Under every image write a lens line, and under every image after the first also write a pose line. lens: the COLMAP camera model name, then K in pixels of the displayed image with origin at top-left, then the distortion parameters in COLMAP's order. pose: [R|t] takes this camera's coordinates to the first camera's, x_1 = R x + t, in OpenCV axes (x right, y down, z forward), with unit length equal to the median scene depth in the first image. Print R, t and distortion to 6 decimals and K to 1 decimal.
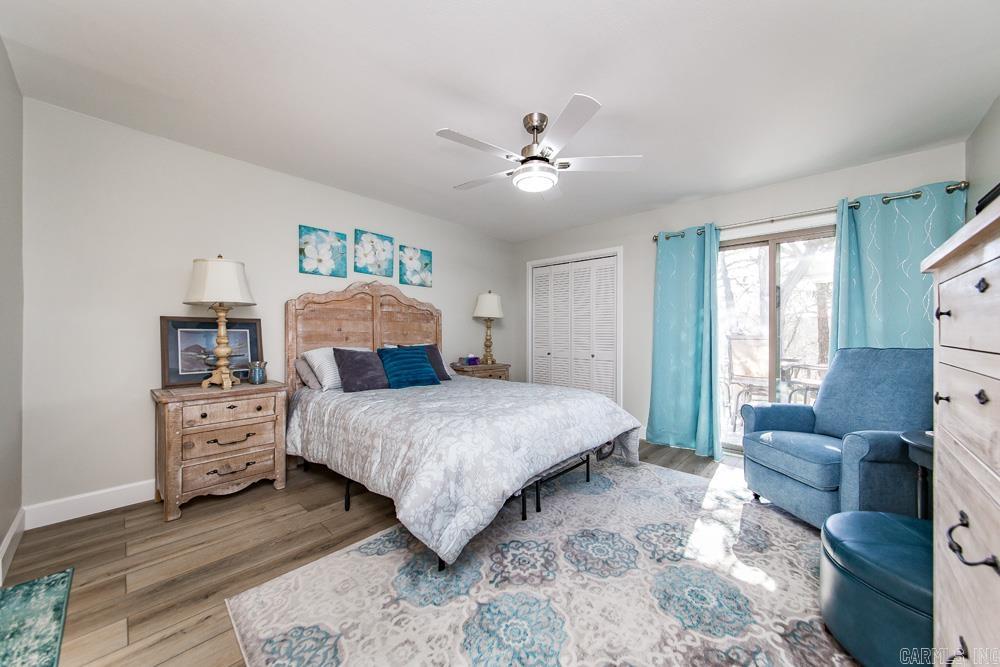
lens RADIAL K [[358.8, 0, 493.6], [0, 358.8, 330.5], [0, 0, 1]] dist [-0.000069, -0.000055]
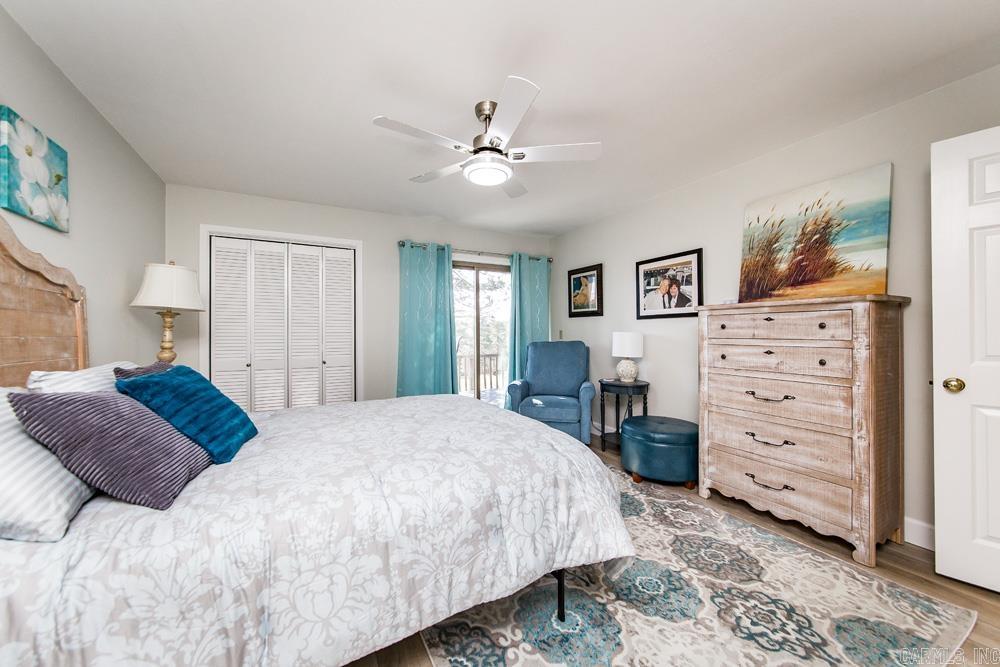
lens RADIAL K [[368.0, 0, 490.9], [0, 368.0, 330.2], [0, 0, 1]] dist [-0.000780, -0.000103]
pose [[0.327442, 0.002830, 0.944867, -0.505819], [-0.001047, 0.999996, -0.002632, -0.002914], [-0.944871, -0.000127, 0.327443, 0.435450]]
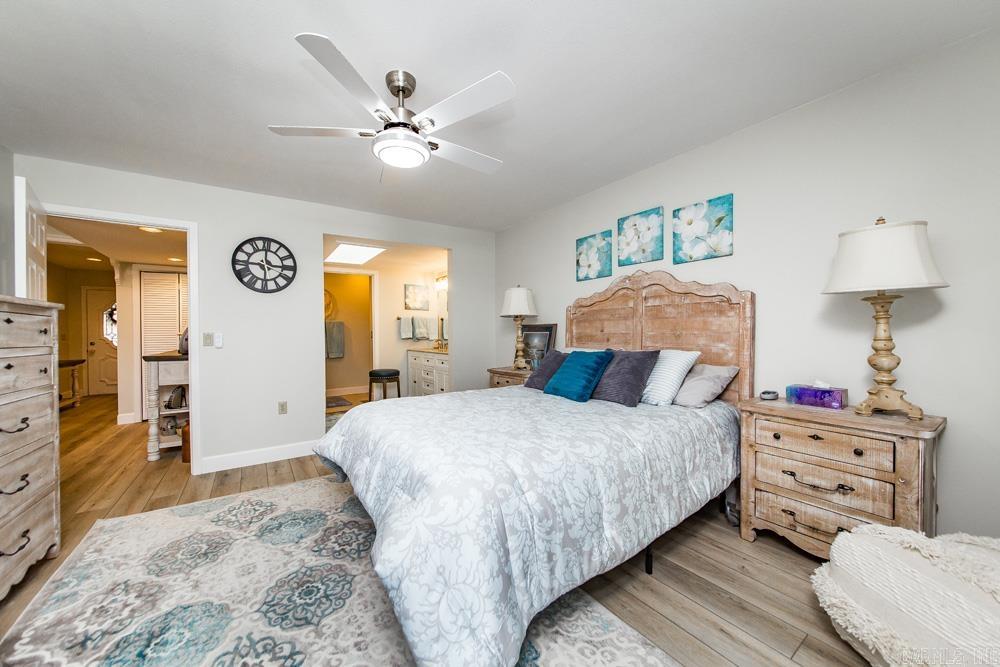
lens RADIAL K [[358.8, 0, 493.6], [0, 358.8, 330.5], [0, 0, 1]] dist [-0.000069, -0.000055]
pose [[-0.215372, -0.008348, -0.976496, 0.567414], [0.017151, 0.999777, -0.012330, 0.003663], [0.976381, -0.019404, -0.215181, 0.884700]]
